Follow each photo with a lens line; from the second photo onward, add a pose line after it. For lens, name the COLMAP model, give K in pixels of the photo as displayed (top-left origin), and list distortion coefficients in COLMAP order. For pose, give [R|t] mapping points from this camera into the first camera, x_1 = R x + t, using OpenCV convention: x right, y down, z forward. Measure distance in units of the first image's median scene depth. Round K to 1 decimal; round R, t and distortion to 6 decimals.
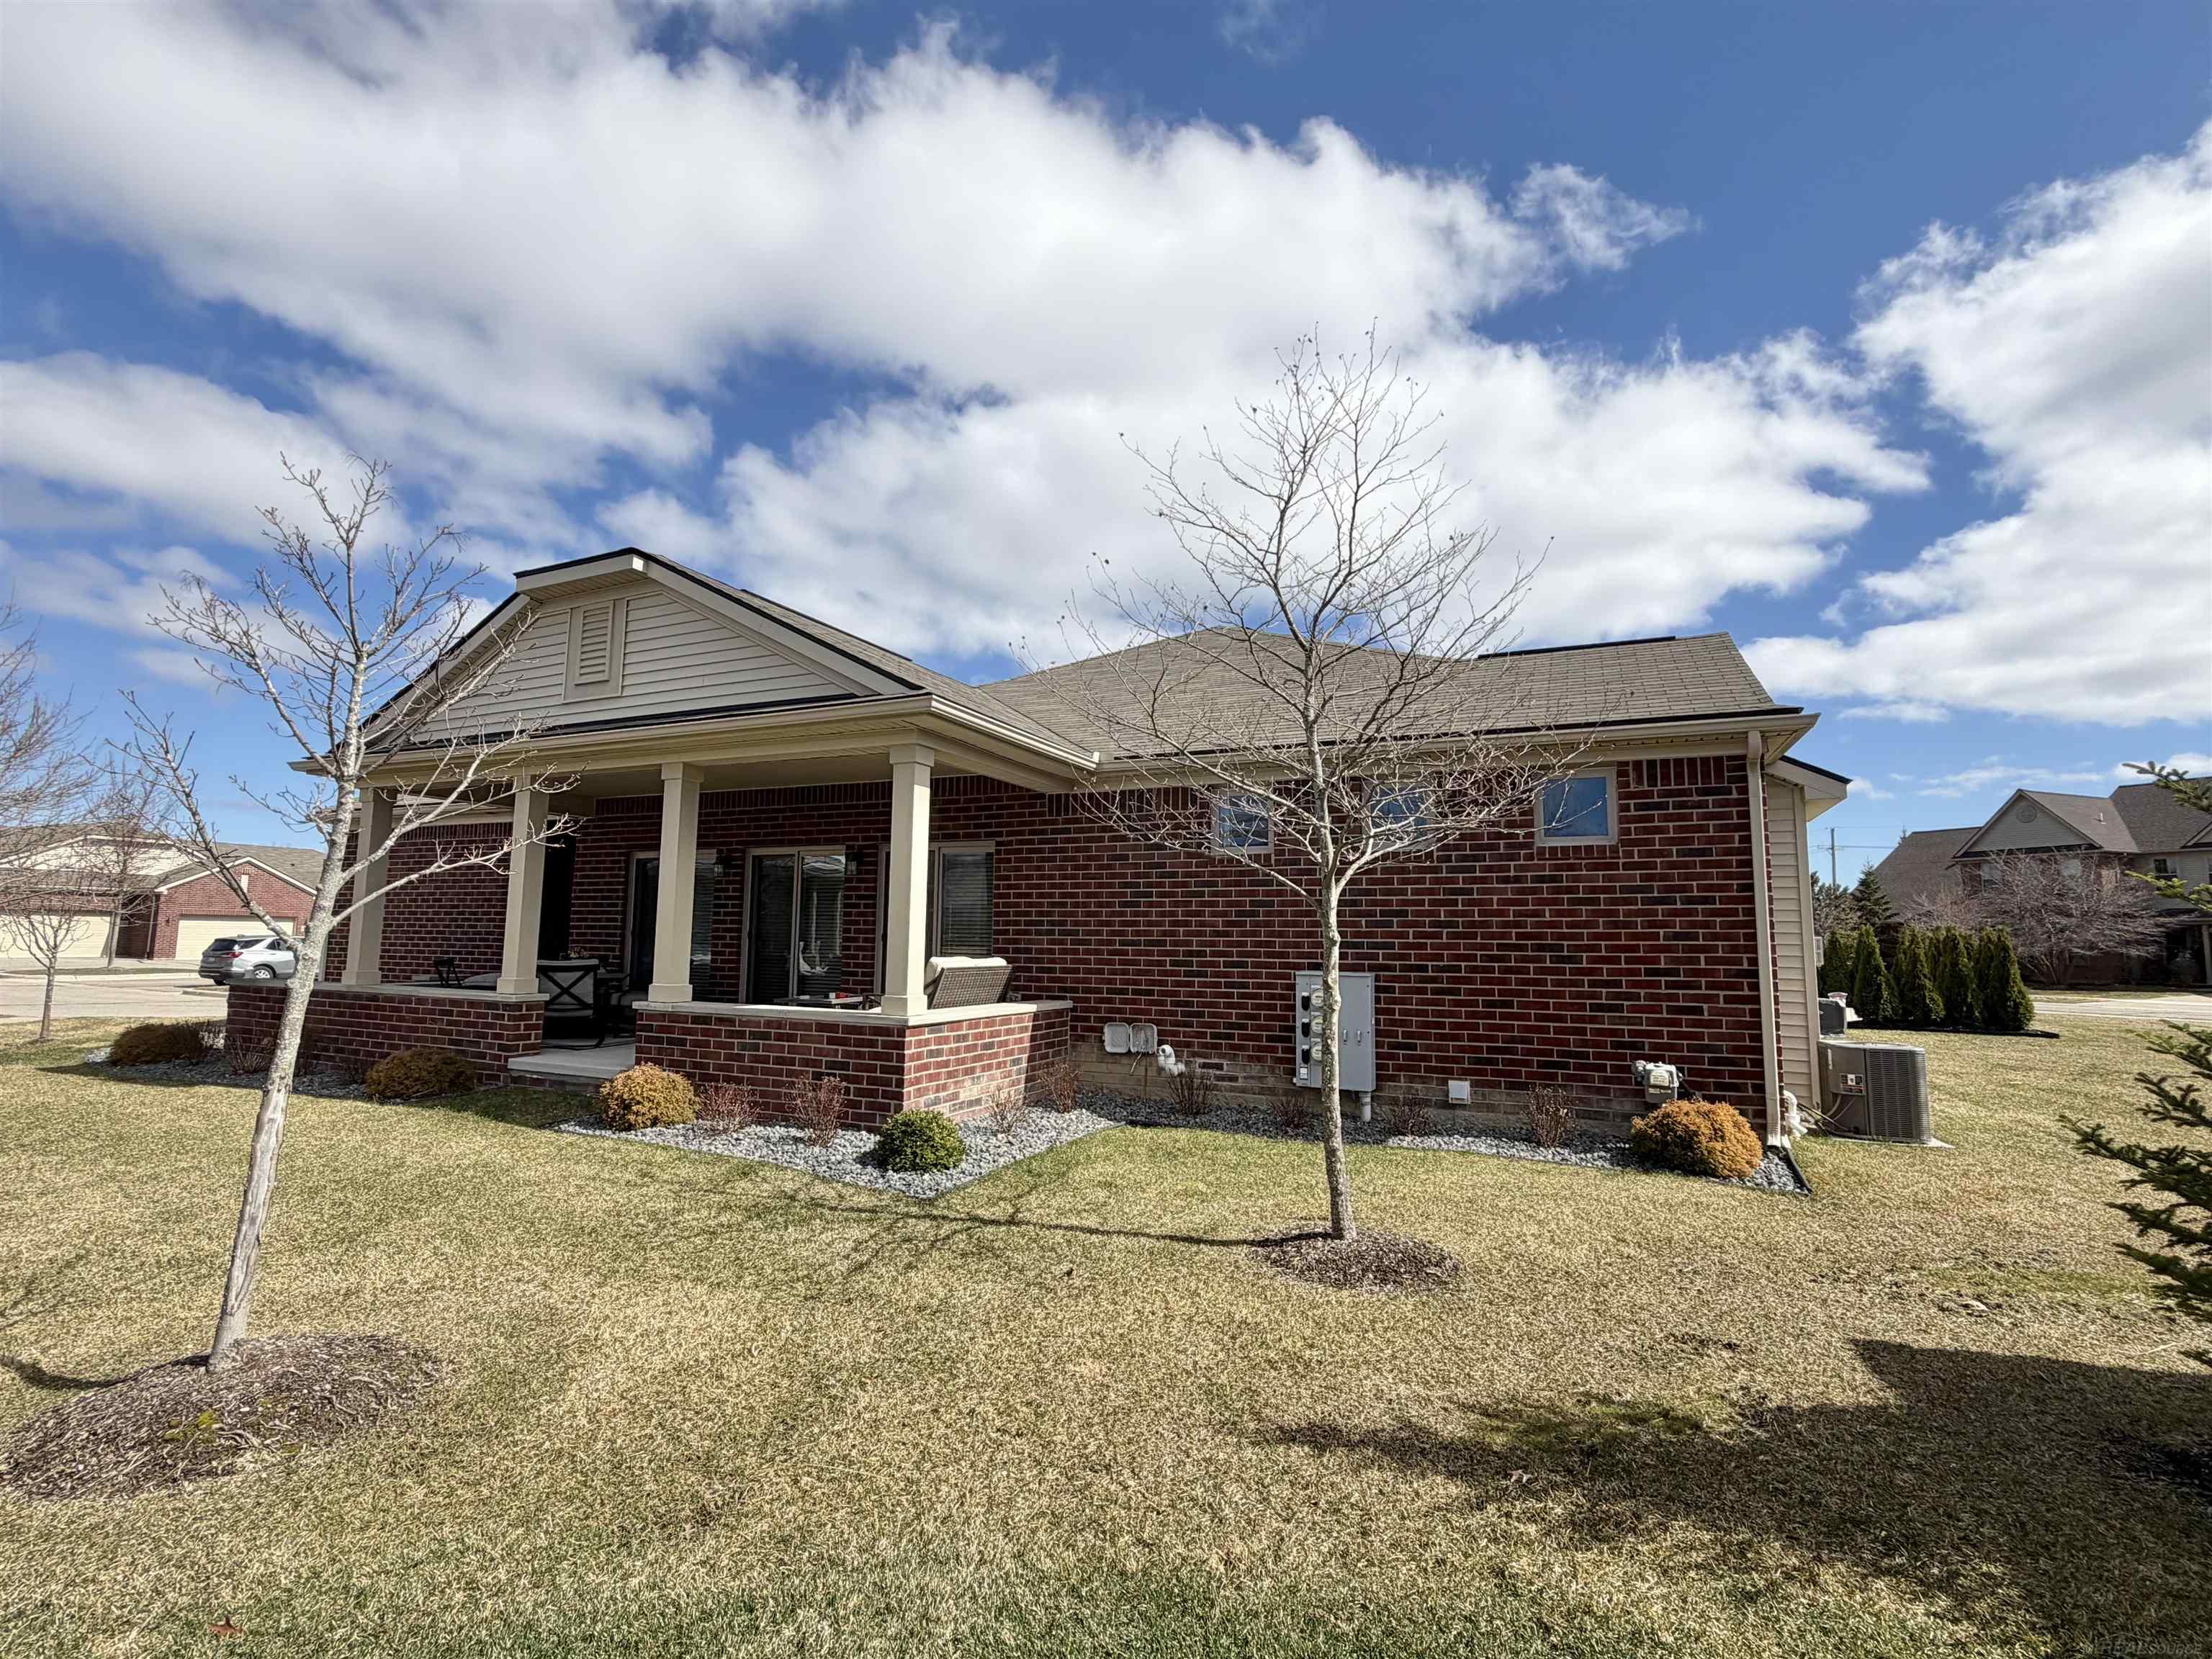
lens RADIAL K [[1055.2, 0, 1101.0], [0, 1055.2, 831.7], [0, 0, 1]] dist [-0.006430, -0.000463]
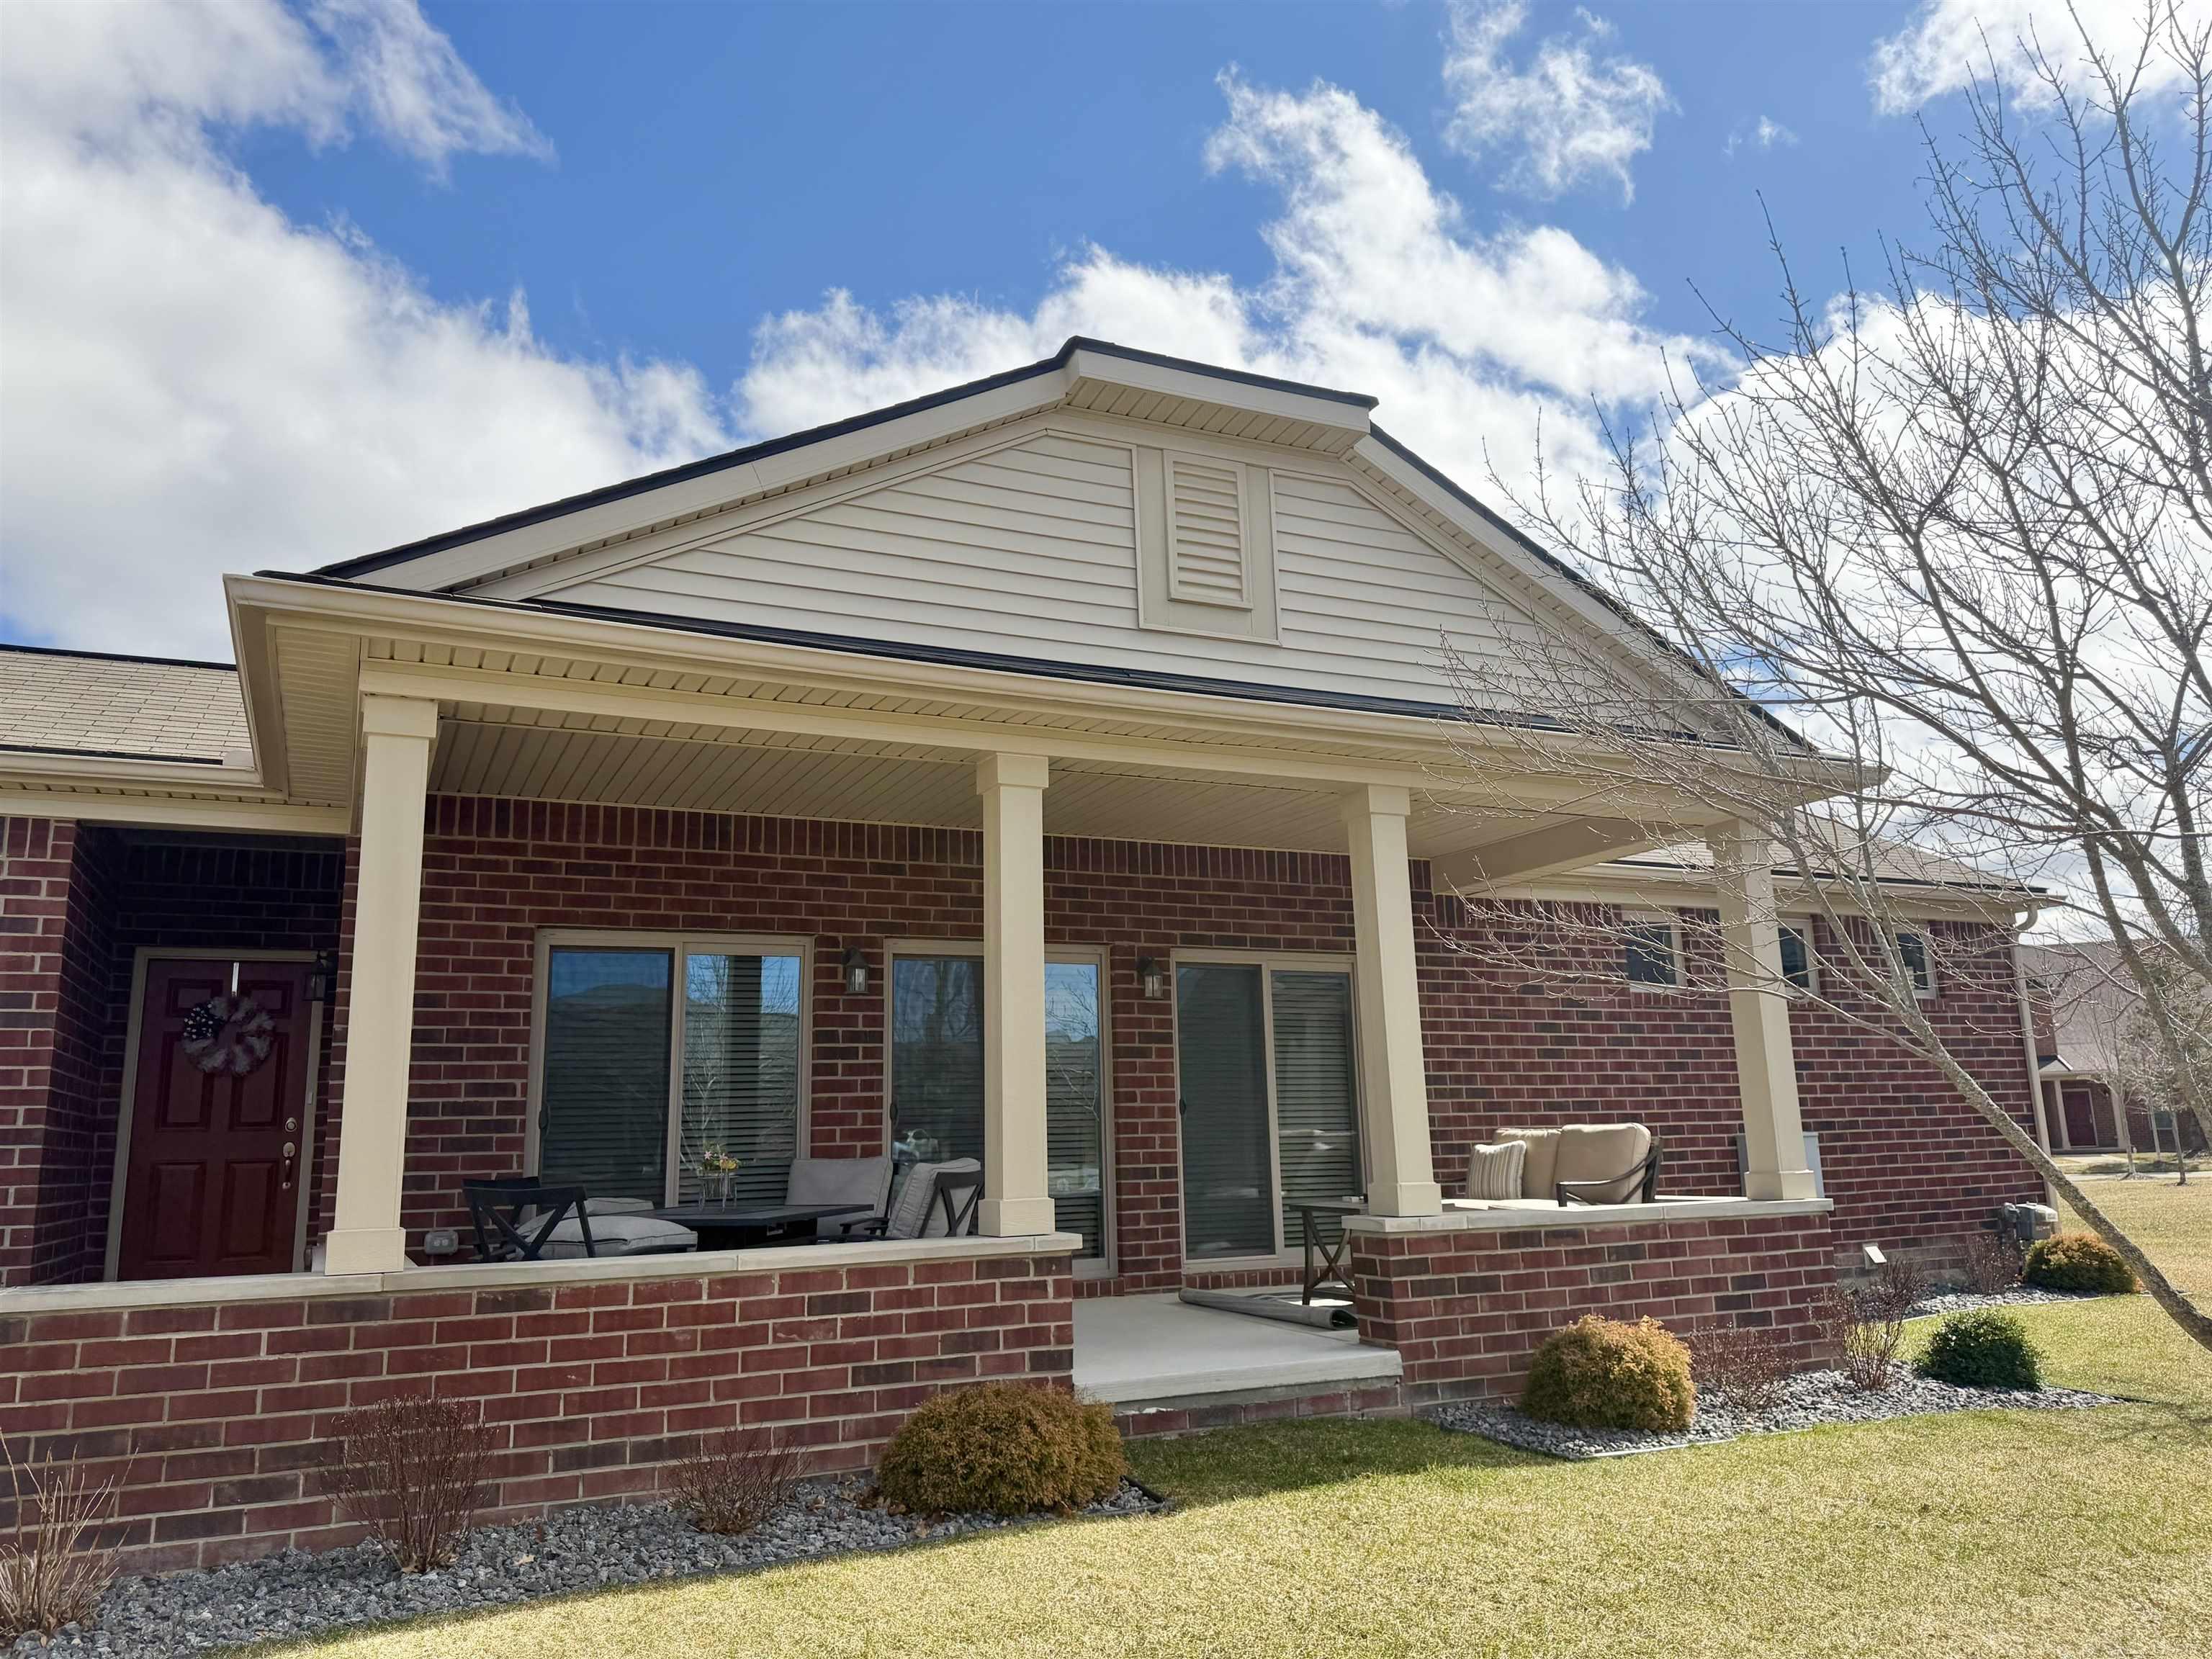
lens RADIAL K [[1585.5, 0, 1099.3], [0, 1585.5, 817.0], [0, 0, 1]] dist [-0.019743, -0.008673]
pose [[0.632198, 0.131212, 0.763616, -1.020497], [-0.059226, 0.990857, -0.121226, 0.055920], [-0.772540, 0.031412, 0.634189, 0.515300]]
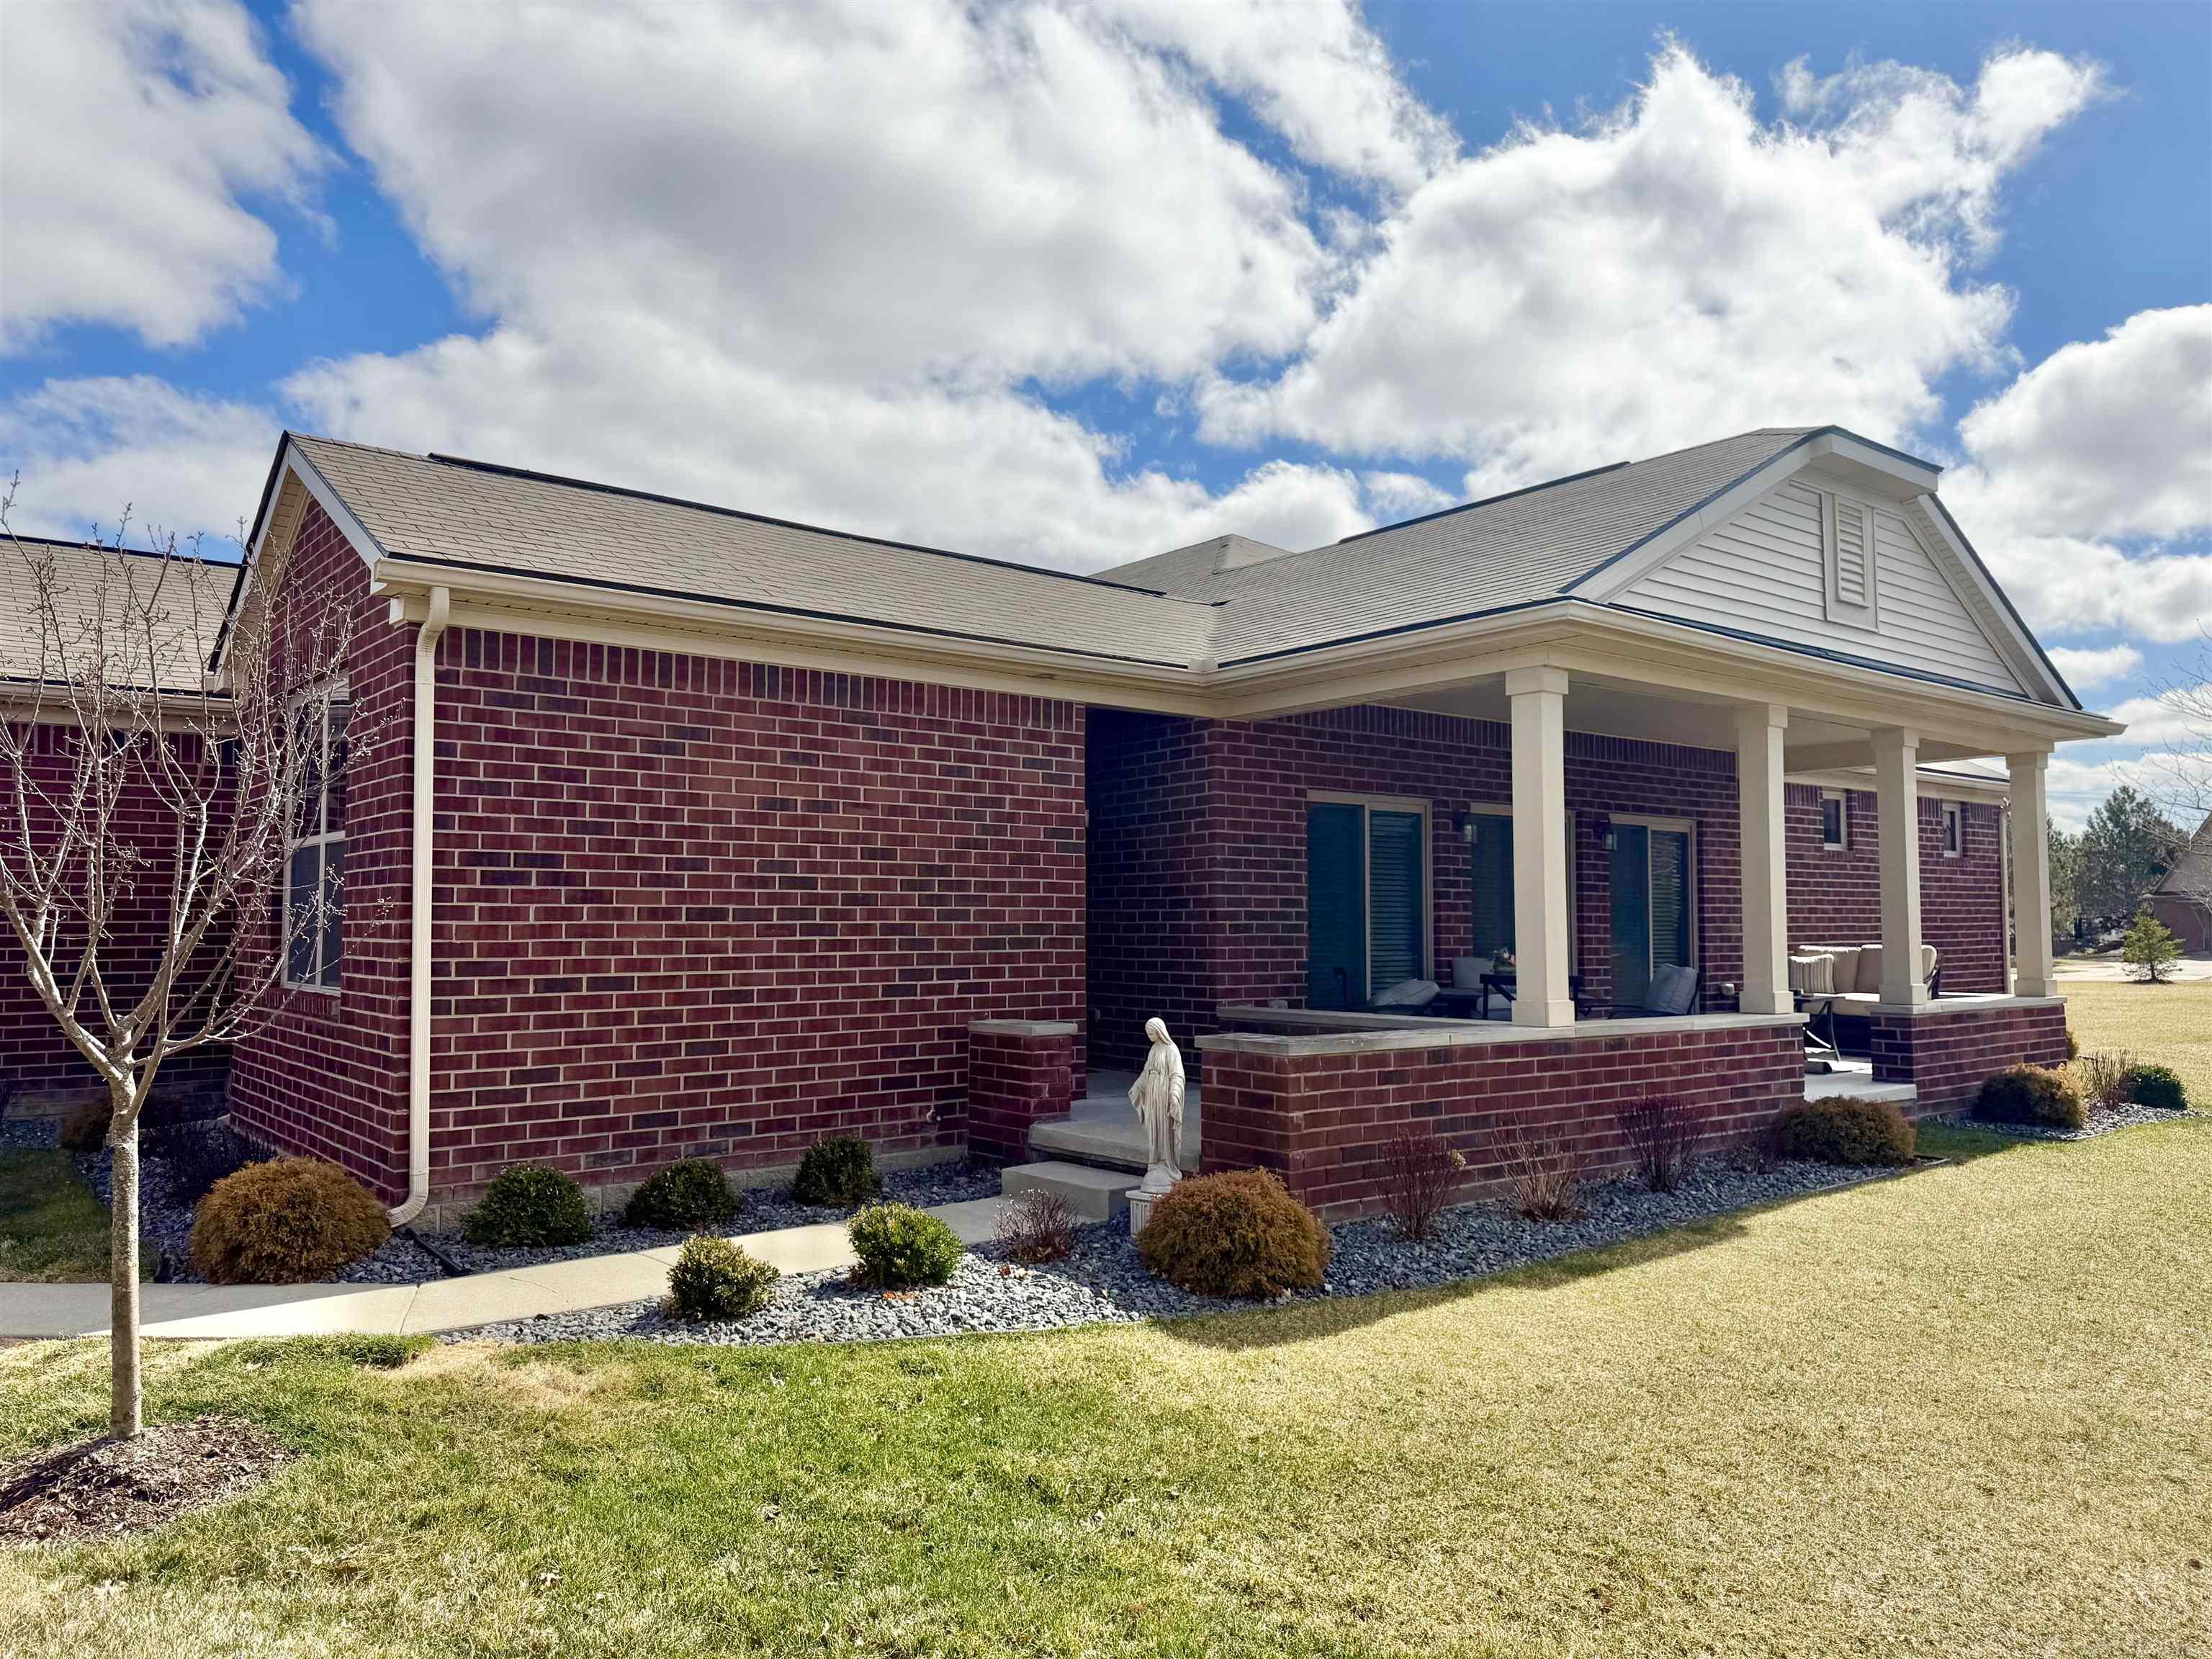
lens RADIAL K [[1585.5, 0, 1106.9], [0, 1585.5, 838.2], [0, 0, 1]] dist [-0.019743, -0.008673]
pose [[0.453770, 0.047742, 0.889839, -2.077218], [-0.097354, 0.995243, -0.003752, 0.103411], [-0.885785, -0.084927, 0.456259, 1.137110]]
